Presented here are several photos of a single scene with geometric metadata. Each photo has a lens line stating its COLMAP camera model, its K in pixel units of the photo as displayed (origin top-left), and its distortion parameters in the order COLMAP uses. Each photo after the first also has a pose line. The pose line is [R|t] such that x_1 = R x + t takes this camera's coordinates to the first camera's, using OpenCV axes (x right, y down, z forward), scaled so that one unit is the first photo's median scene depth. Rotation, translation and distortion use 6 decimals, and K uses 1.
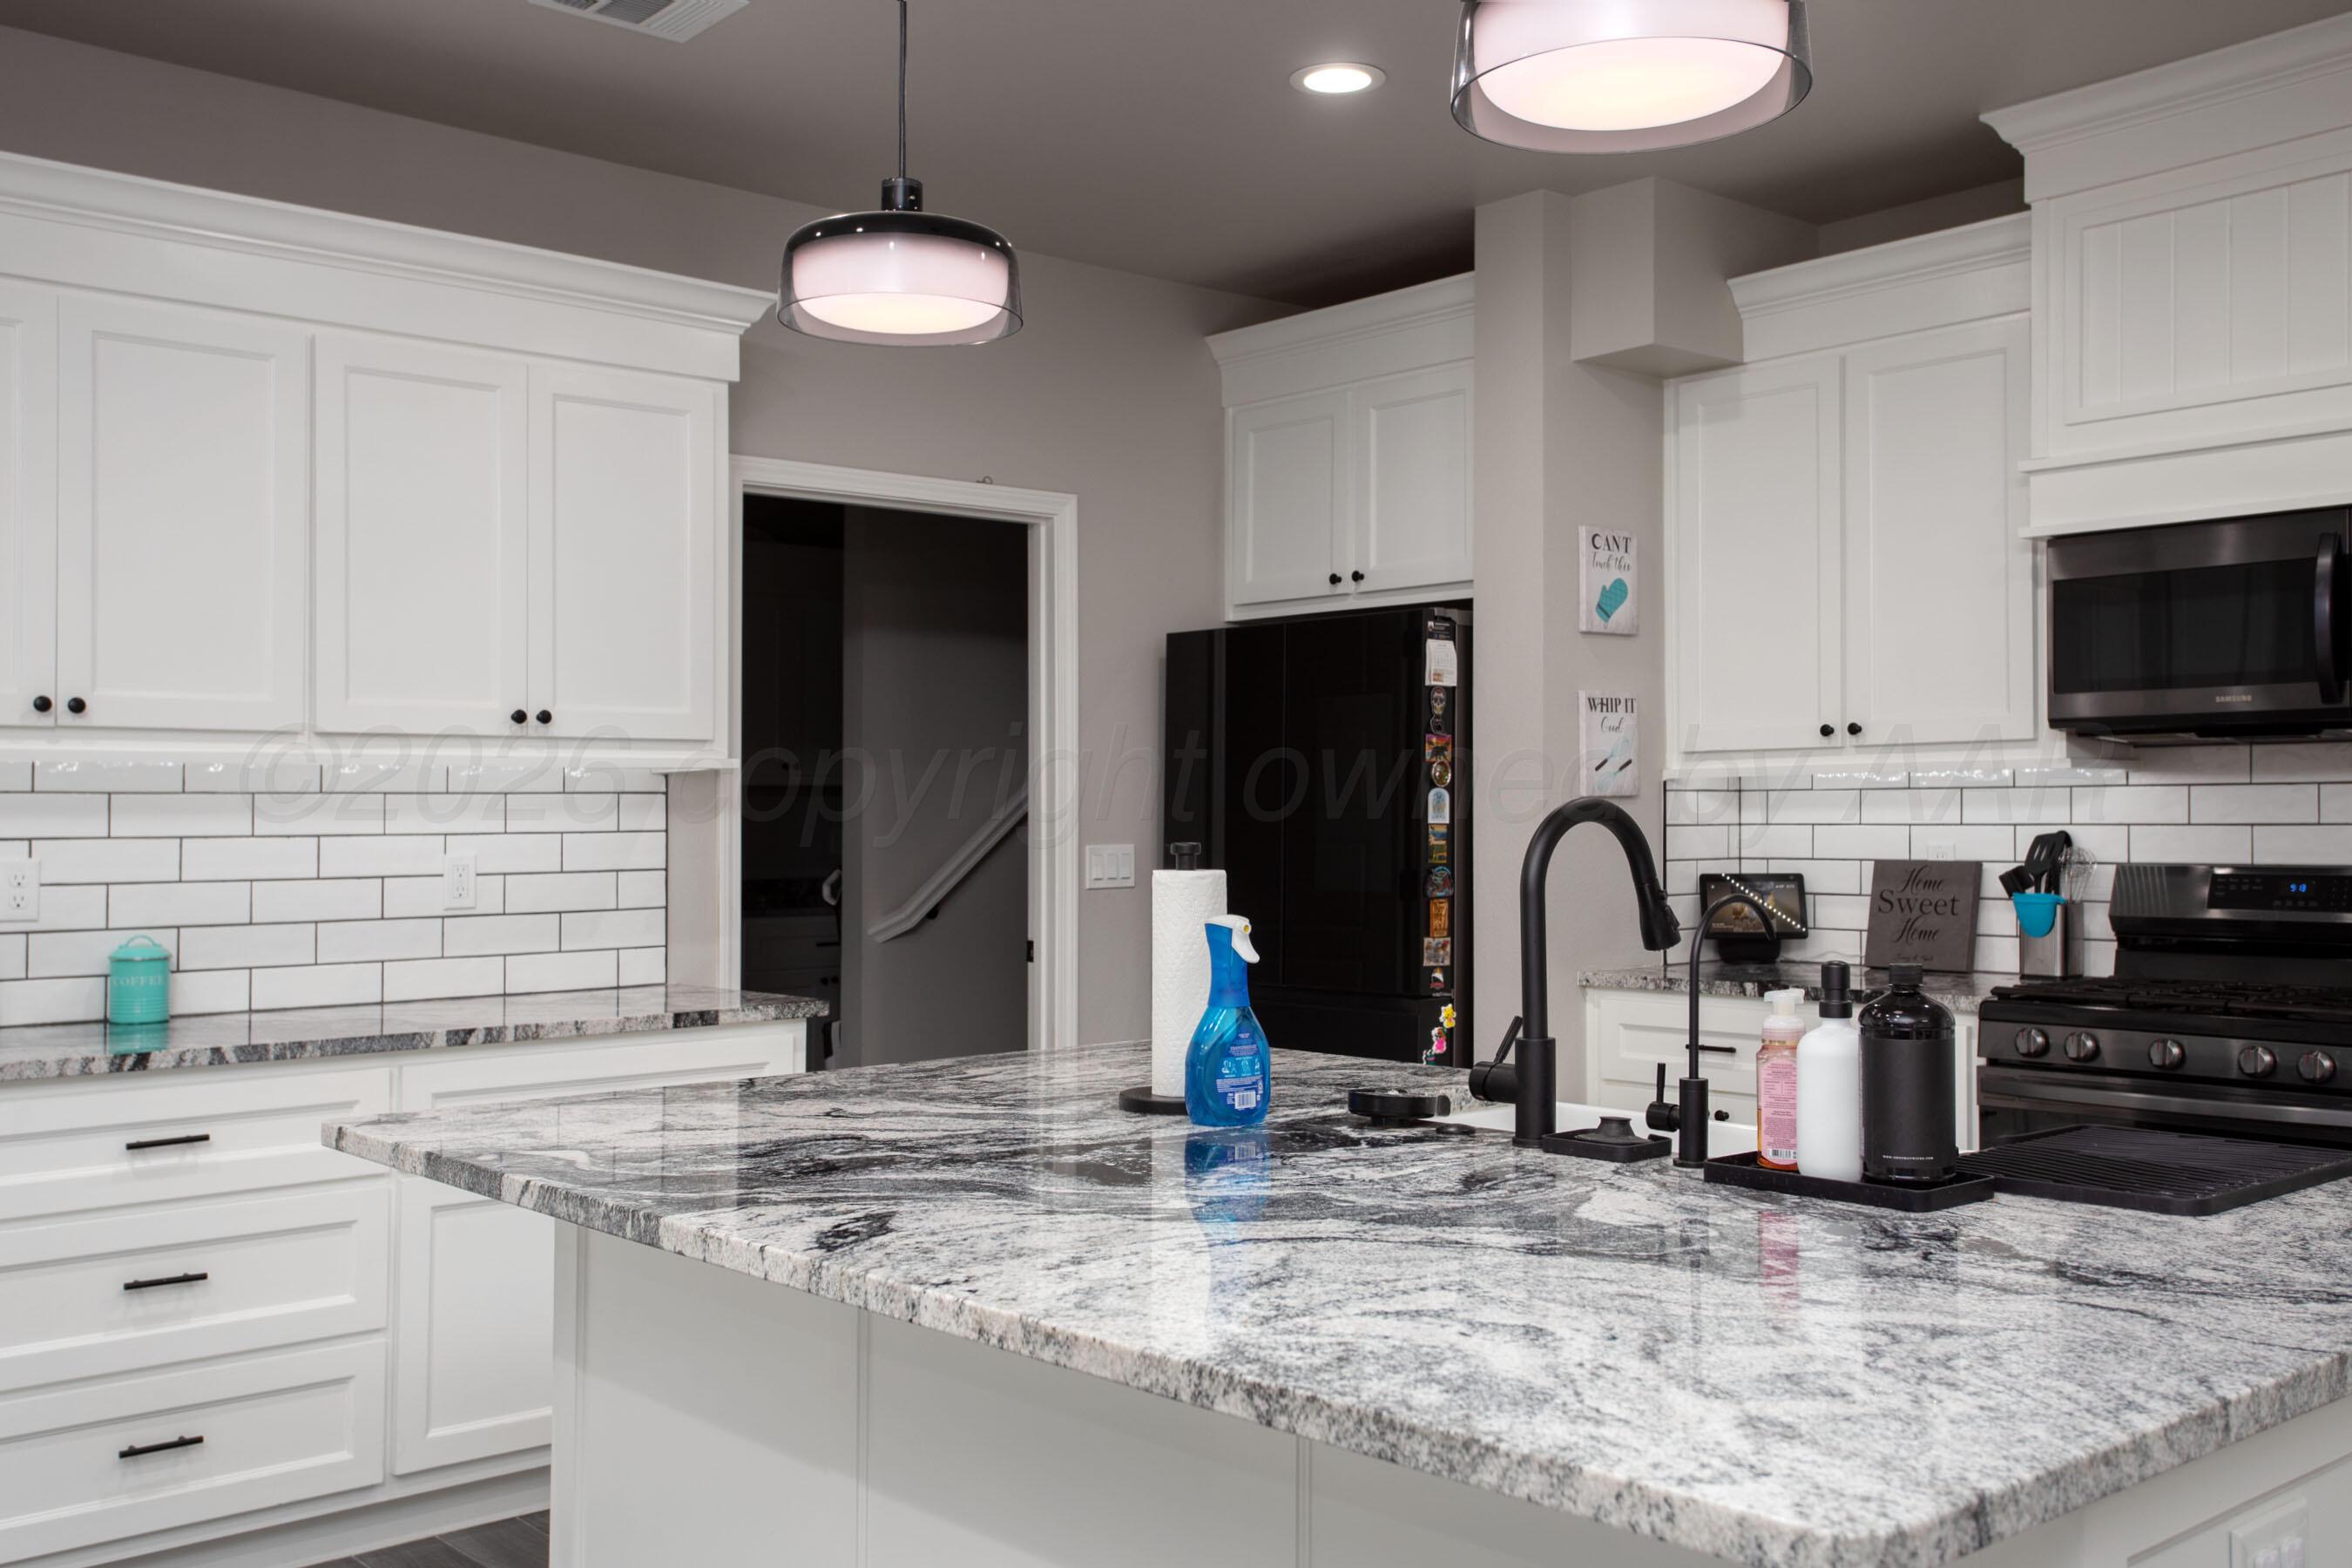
lens RADIAL K [[2181.3, 0, 1184.7], [0, 2181.3, 805.4], [0, 0, 1]] dist [0.018017, 0.012889]
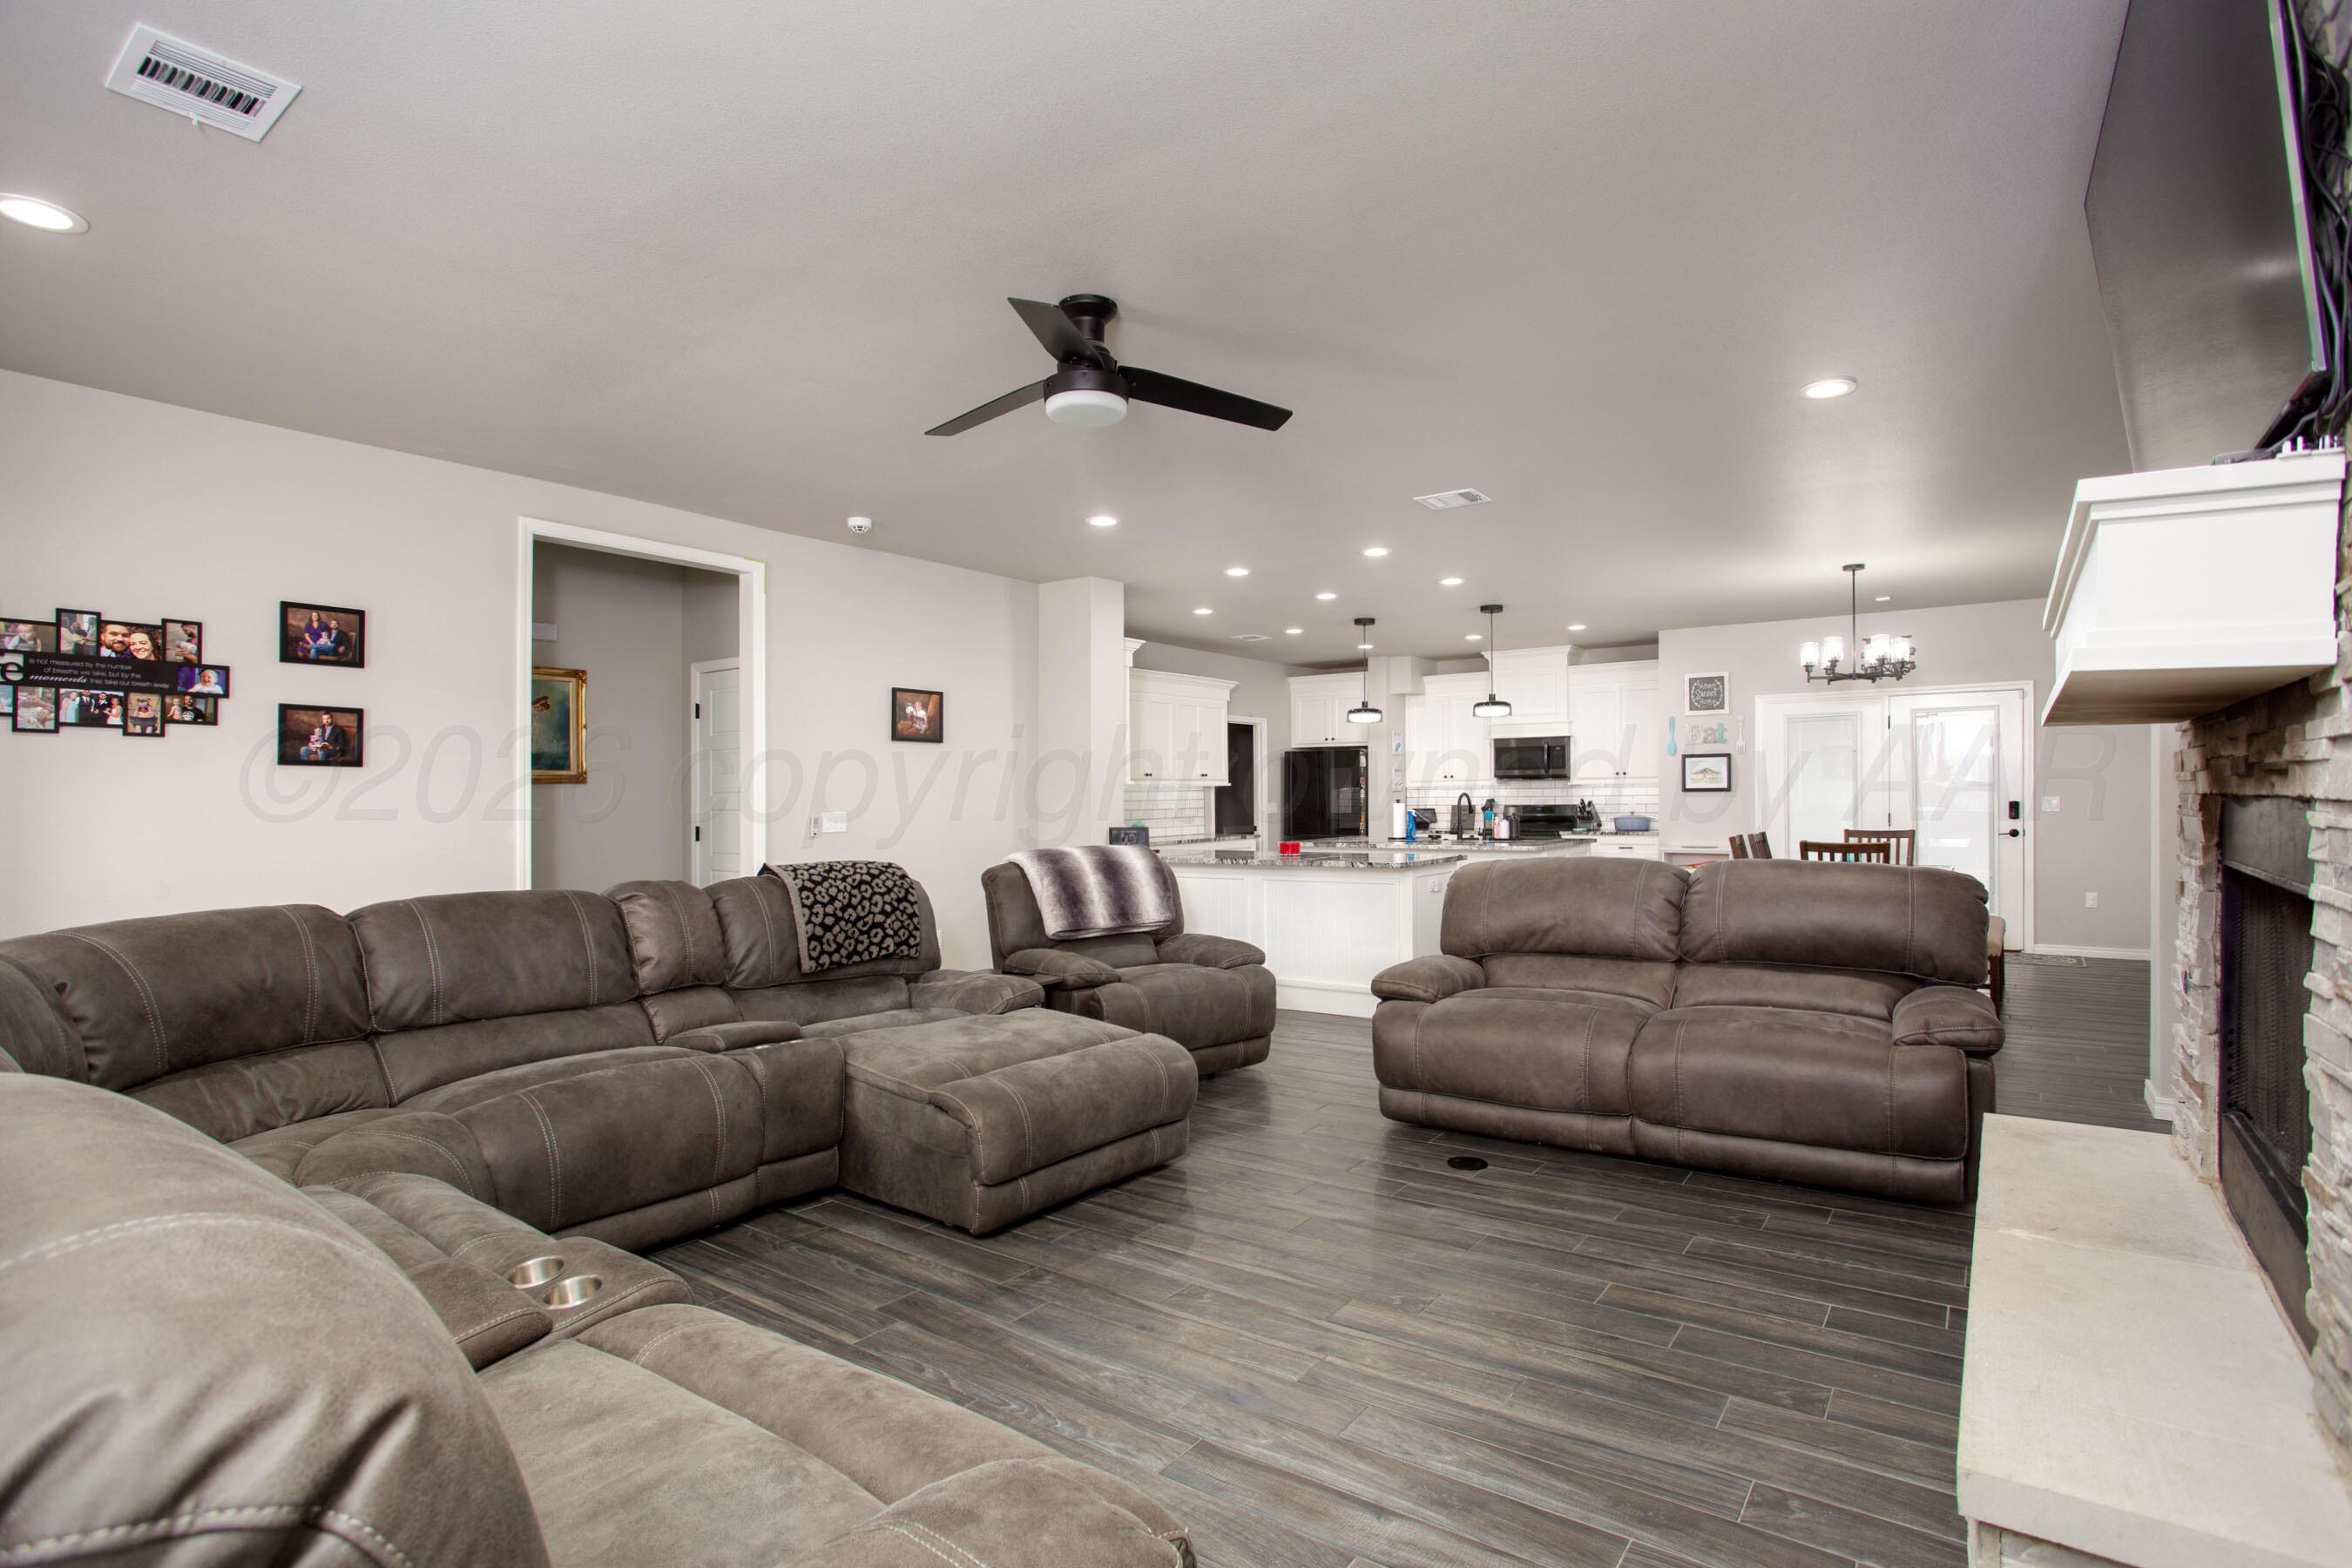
lens RADIAL K [[1187.9, 0, 1177.1], [0, 1187.9, 807.3], [0, 0, 1]] dist [-0.004028, -0.000377]
pose [[0.974857, -0.004357, 0.222787, -0.806461], [0.000187, 0.999825, 0.018733, -0.016461], [-0.222830, -0.018220, 0.974687, -1.307303]]
